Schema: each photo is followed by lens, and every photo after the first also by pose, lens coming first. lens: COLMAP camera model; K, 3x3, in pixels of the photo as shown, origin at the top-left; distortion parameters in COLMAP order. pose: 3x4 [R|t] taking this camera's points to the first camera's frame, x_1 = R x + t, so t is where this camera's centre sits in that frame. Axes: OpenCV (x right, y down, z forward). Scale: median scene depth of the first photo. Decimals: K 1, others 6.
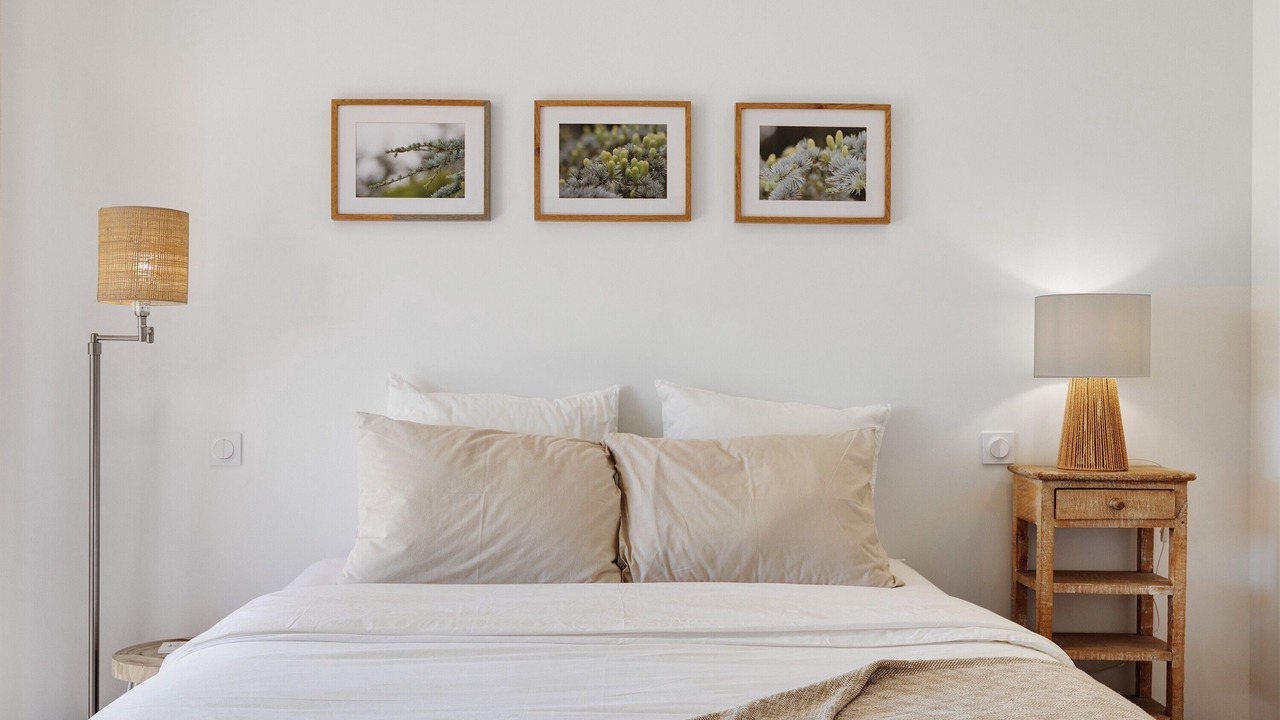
lens RADIAL K [[1159.7, 0, 633.8], [0, 1159.7, 365.3], [0, 0, 1]] dist [-0.011067, 0.000000]
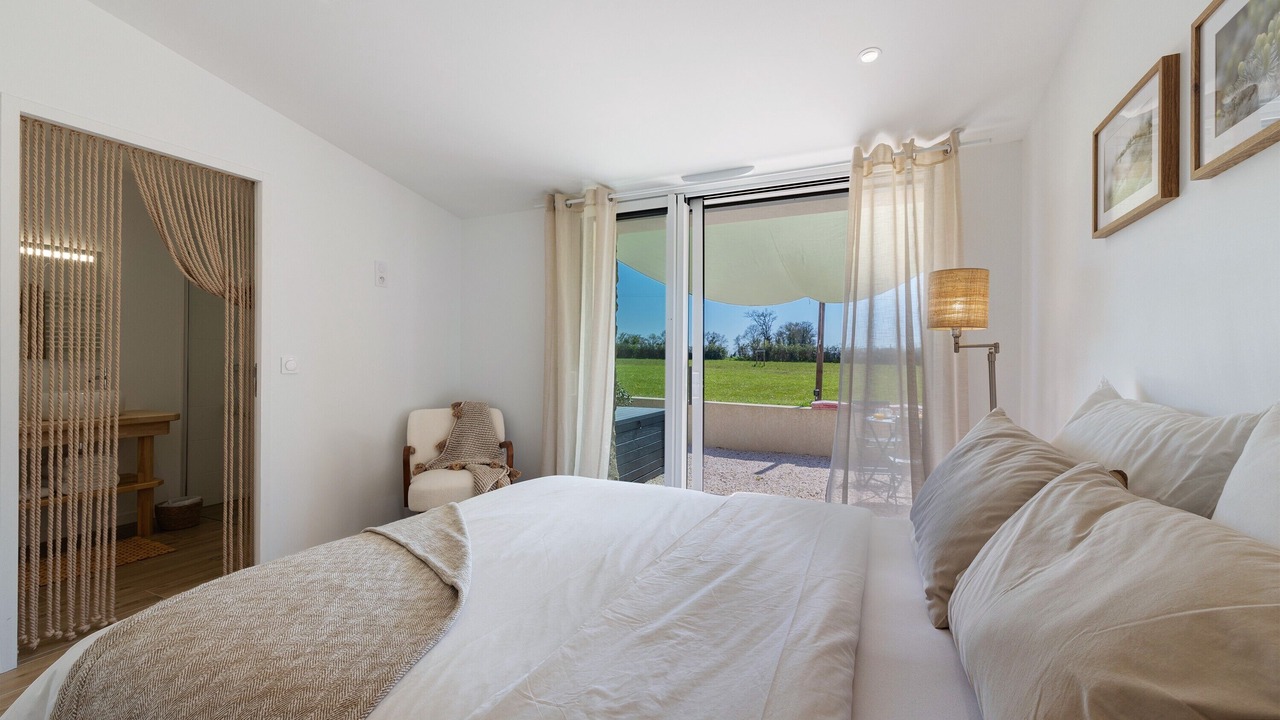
lens RADIAL K [[532.3, 0, 649.9], [0, 532.3, 353.8], [0, 0, 1]] dist [0.002662, 0.000224]
pose [[-0.429721, -0.021419, -0.902707, 0.391502], [-0.014262, 0.999755, -0.016932, -0.000315], [0.902849, 0.005599, -0.429922, 0.851005]]
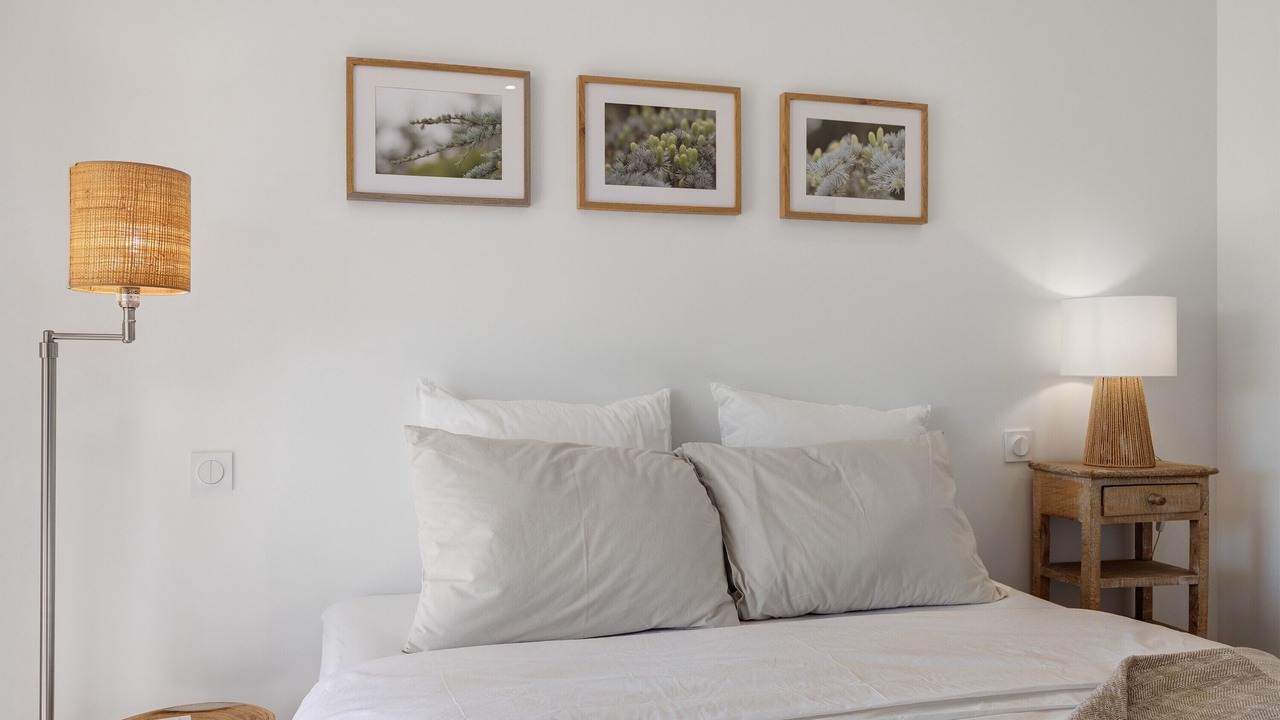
lens RADIAL K [[943.5, 0, 635.6], [0, 943.5, 364.8], [0, 0, 1]] dist [0.000586, -0.032196]
pose [[0.972253, -0.004541, 0.233886, -0.221249], [0.004723, 0.999989, -0.000221, -0.002156], [-0.233883, 0.001319, 0.972264, 0.281410]]
